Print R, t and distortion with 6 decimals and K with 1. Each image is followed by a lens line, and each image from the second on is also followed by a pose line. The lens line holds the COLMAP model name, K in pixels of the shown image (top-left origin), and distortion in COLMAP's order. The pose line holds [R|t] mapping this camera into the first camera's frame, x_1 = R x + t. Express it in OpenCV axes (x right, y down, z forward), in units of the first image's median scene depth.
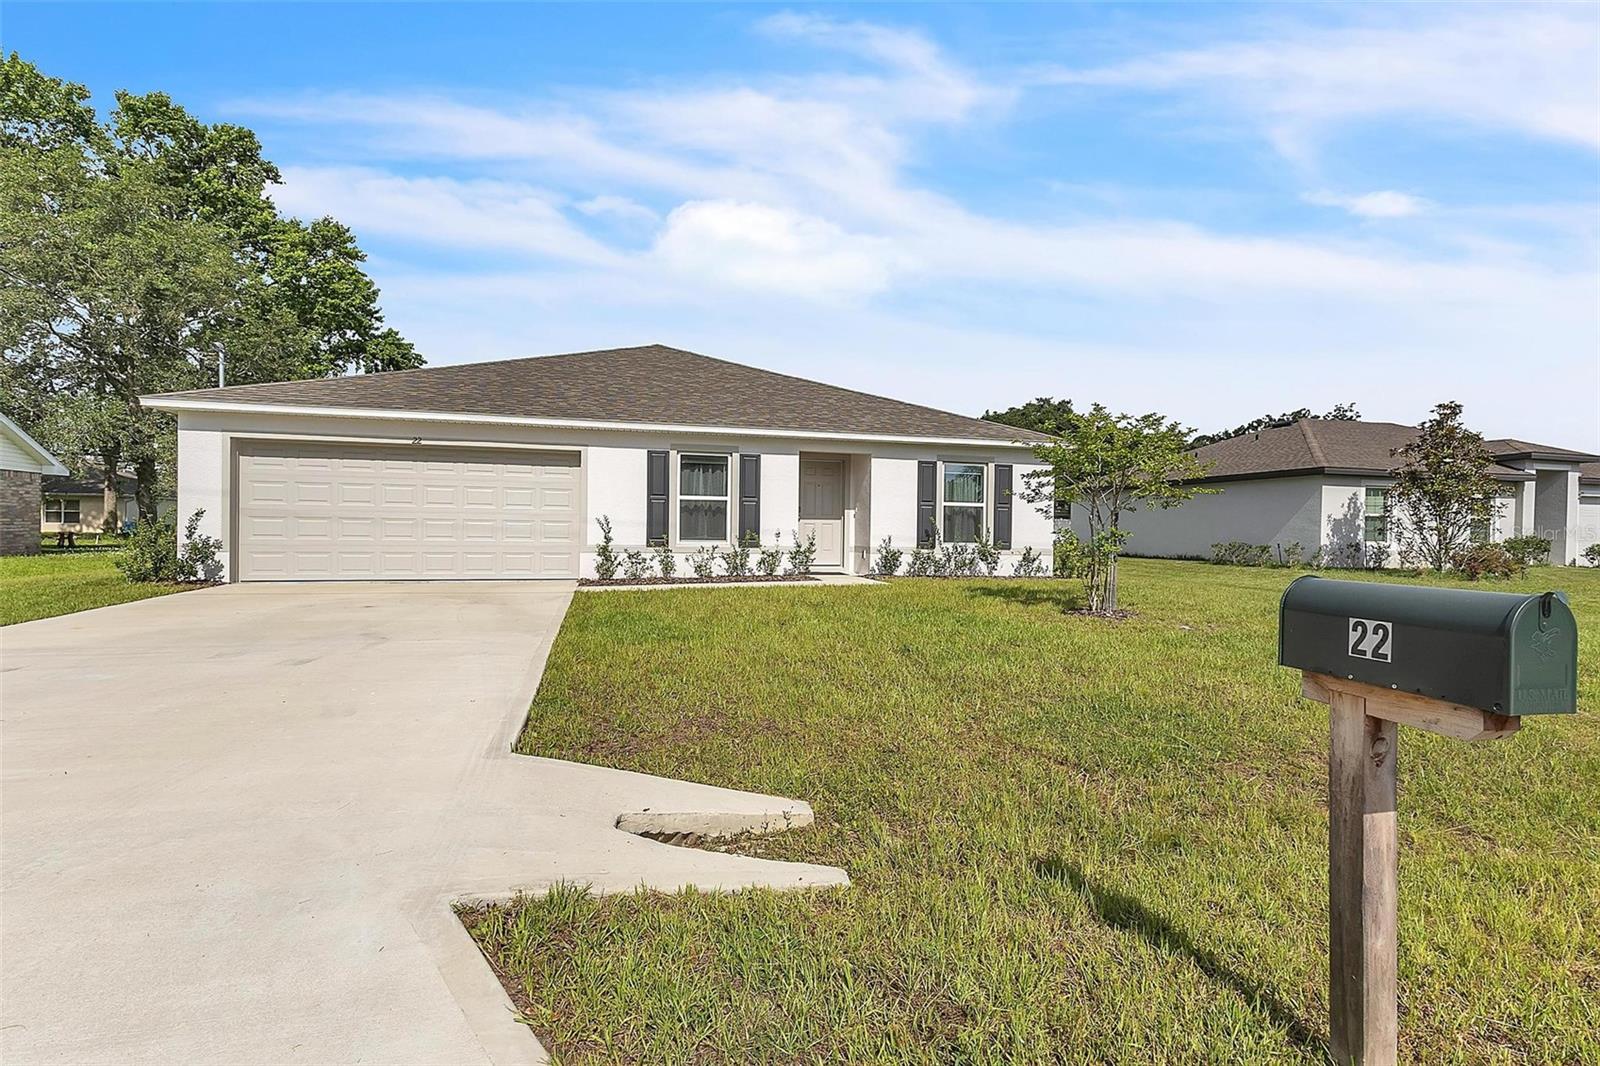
lens RADIAL K [[751.4, 0, 807.4], [0, 751.4, 543.7], [0, 0, 1]] dist [0.021676, -0.002708]
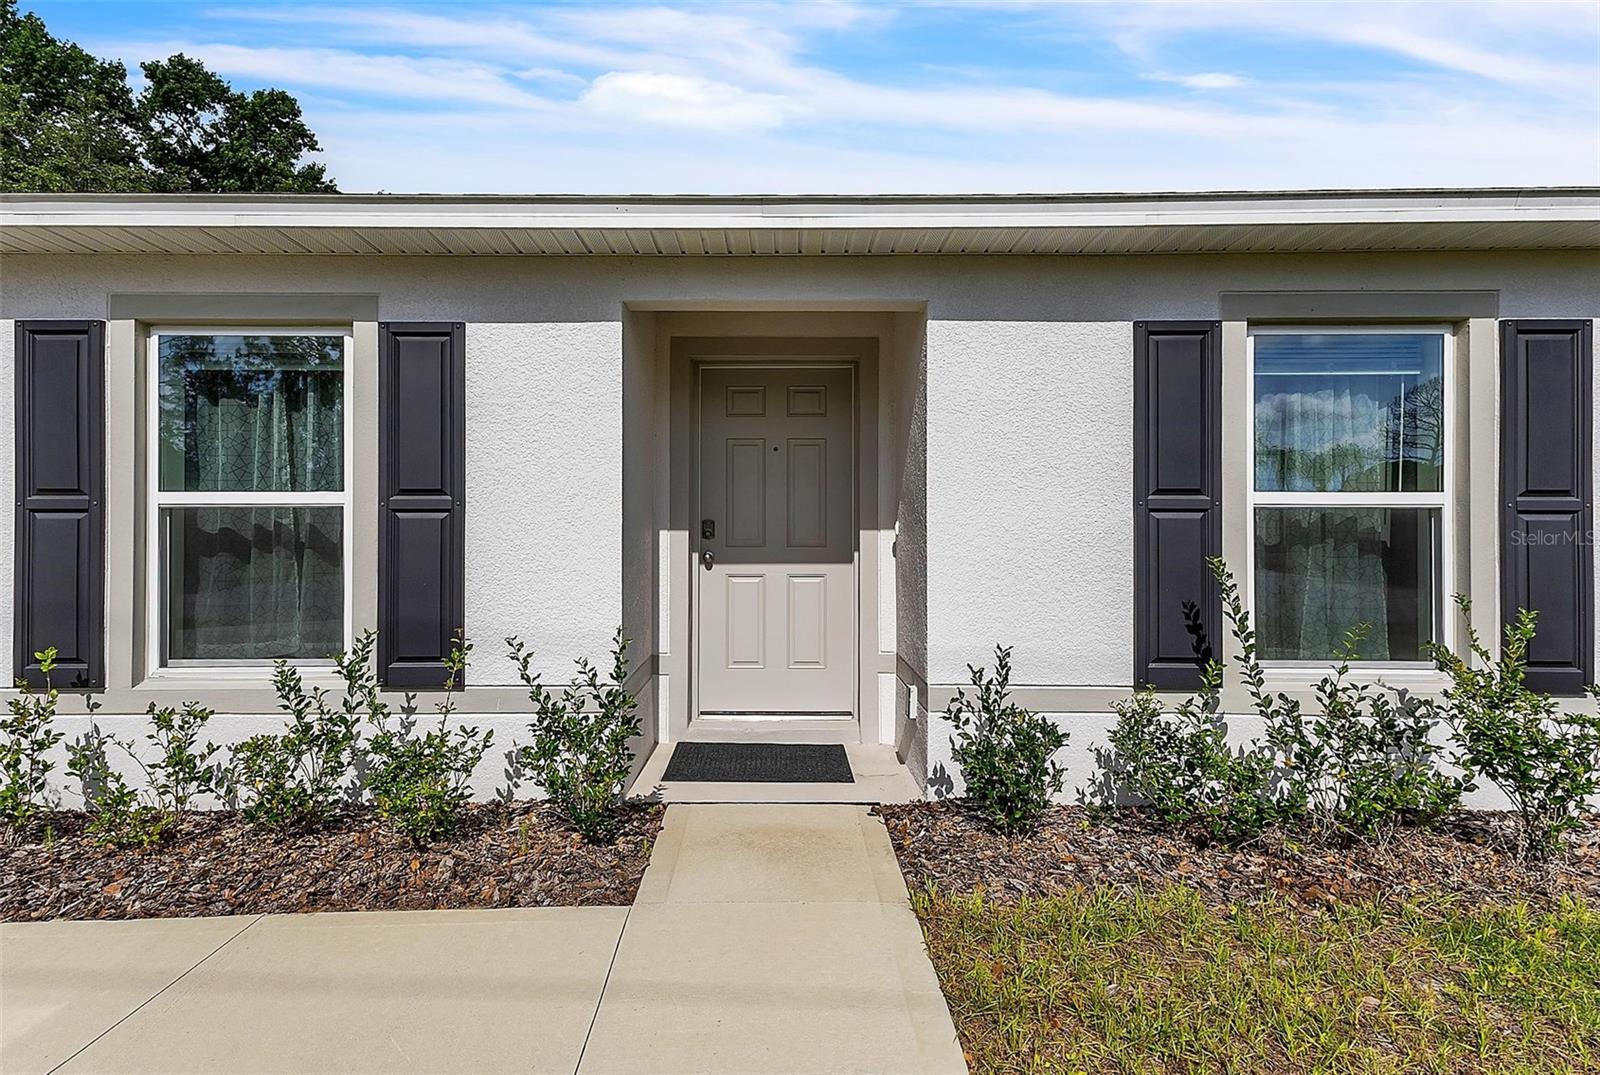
lens RADIAL K [[730.1, 0, 792.6], [0, 730.1, 531.5], [0, 0, 1]] dist [0.012755, 0.000323]
pose [[0.959569, -0.013084, -0.281170, 0.115266], [0.007265, 0.999738, -0.021727, -0.042403], [0.281380, 0.018805, 0.959412, 0.802967]]
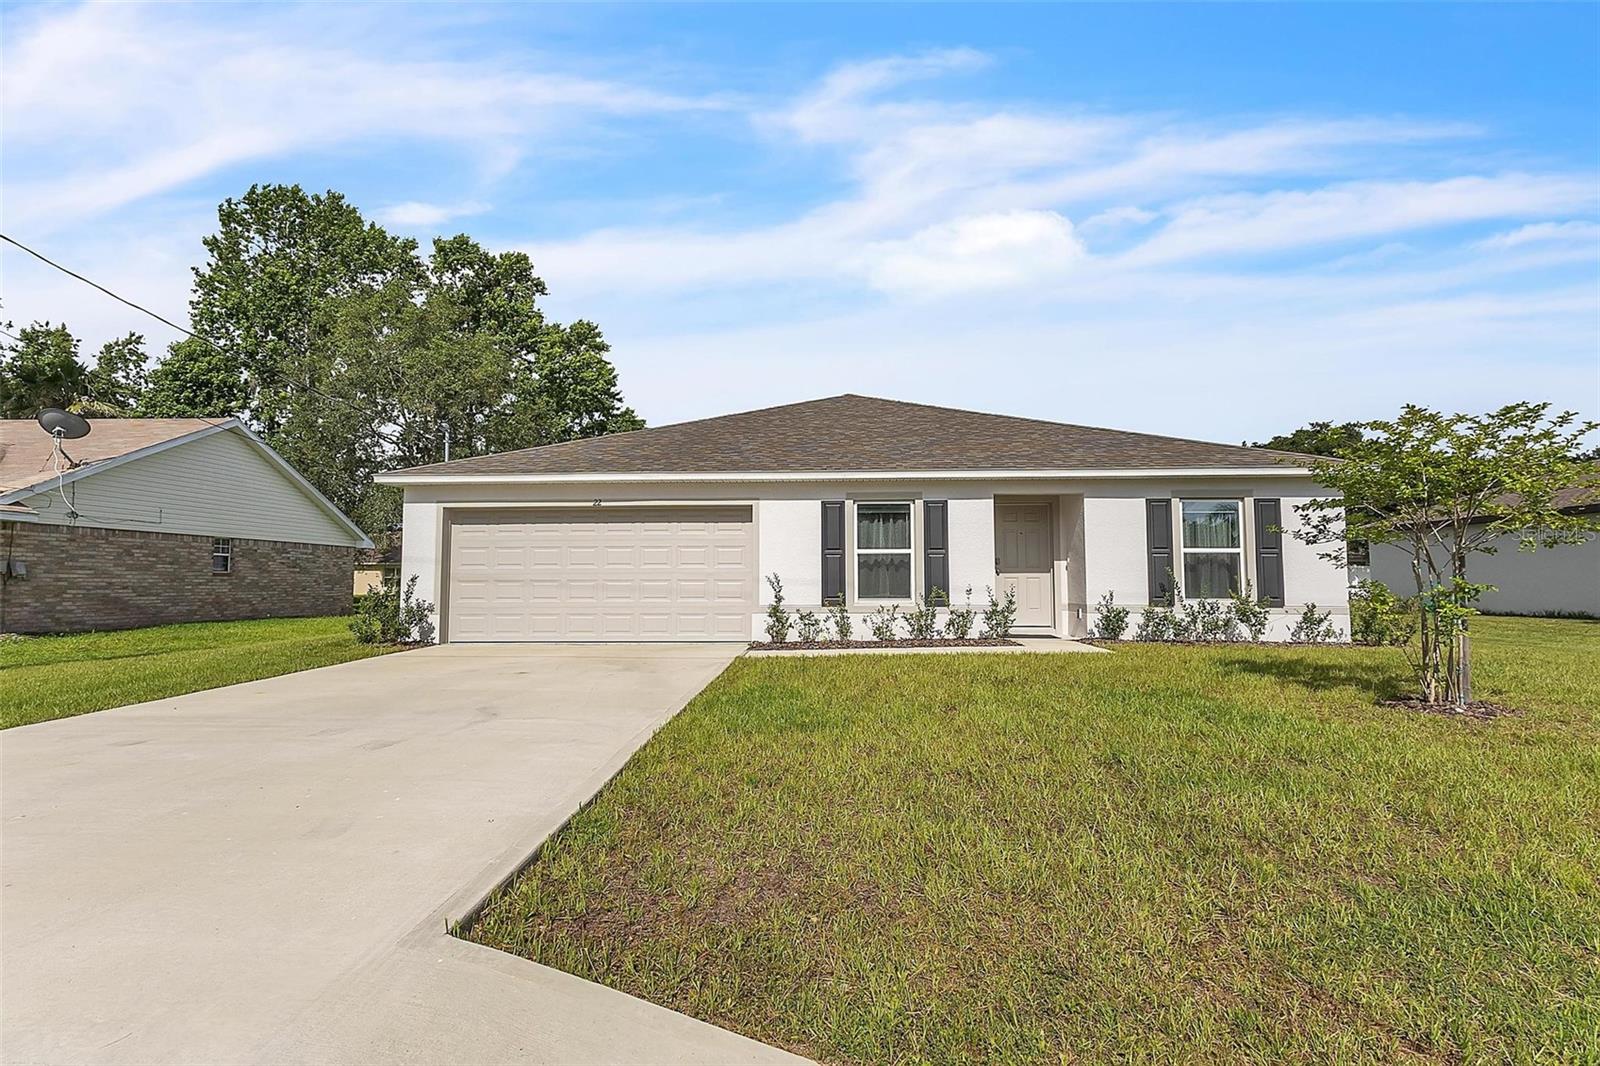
lens RADIAL K [[751.4, 0, 797.5], [0, 751.4, 539.6], [0, 0, 1]] dist [0.021676, -0.002708]
pose [[0.953211, -0.032589, -0.300544, 0.033598], [0.009157, 0.996829, -0.079048, -0.004950], [0.302167, 0.072598, 0.950486, 0.115832]]
